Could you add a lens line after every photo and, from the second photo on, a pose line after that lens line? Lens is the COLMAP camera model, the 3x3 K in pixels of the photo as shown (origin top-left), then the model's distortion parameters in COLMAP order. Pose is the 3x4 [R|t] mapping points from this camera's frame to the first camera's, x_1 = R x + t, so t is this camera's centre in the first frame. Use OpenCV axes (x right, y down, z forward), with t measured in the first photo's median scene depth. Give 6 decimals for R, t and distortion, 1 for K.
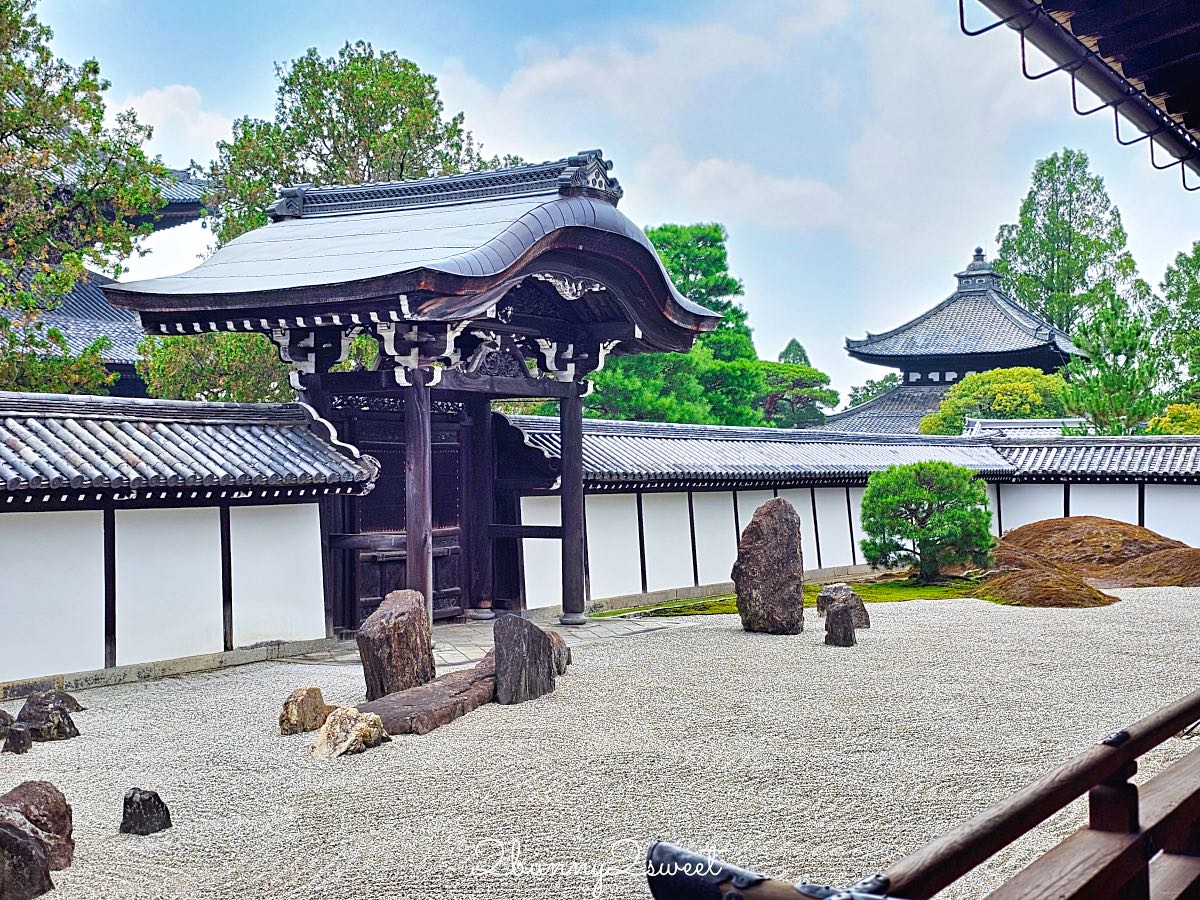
lens RADIAL K [[1816.3, 0, 600.0], [0, 1816.3, 450.0], [0, 0, 1]] dist [-0.032539, -0.027414]
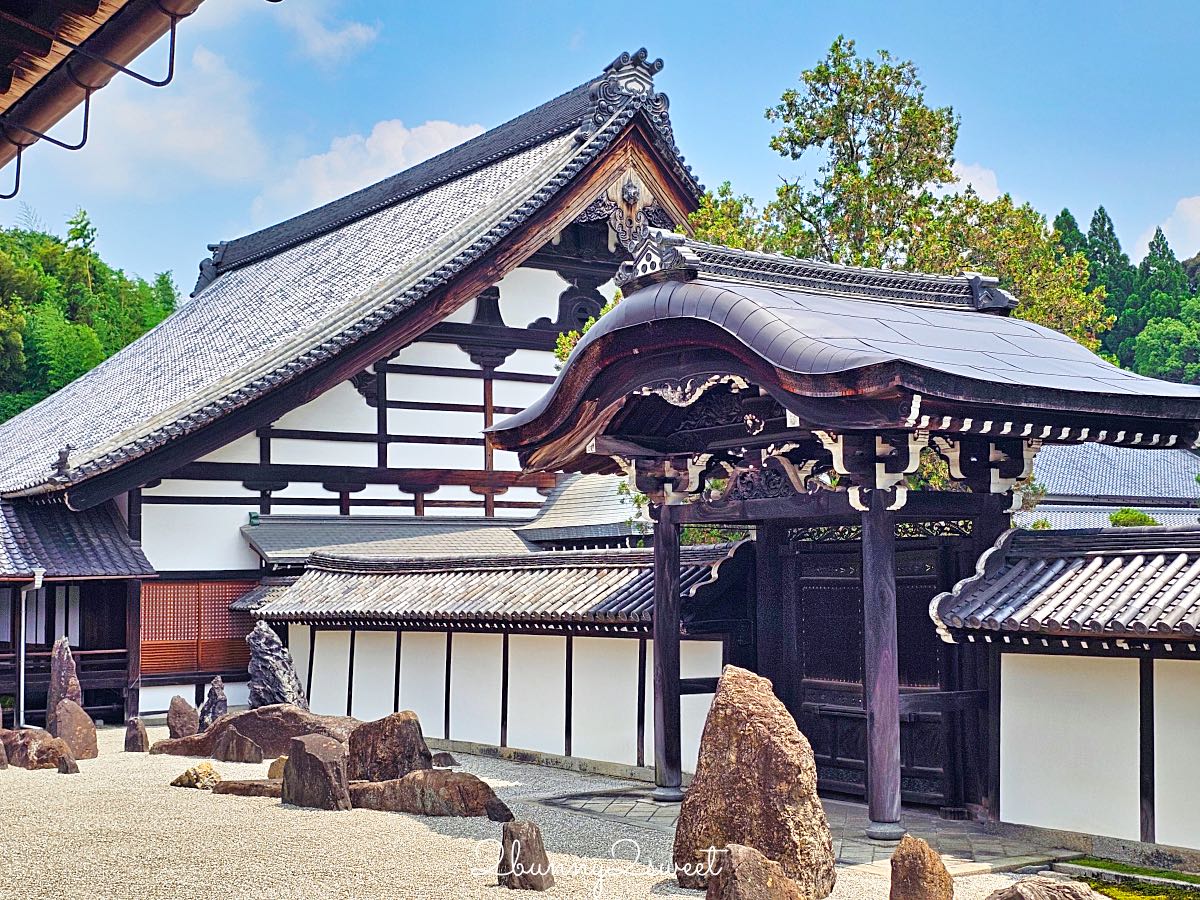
lens RADIAL K [[1827.6, 0, 600.0], [0, 1827.6, 450.0], [0, 0, 1]] dist [0.207748, -0.002491]
pose [[-0.516844, -0.072897, -0.852970, 0.719358], [0.005979, 0.996036, -0.088747, 0.012568], [0.856059, -0.050968, -0.514359, 1.395186]]
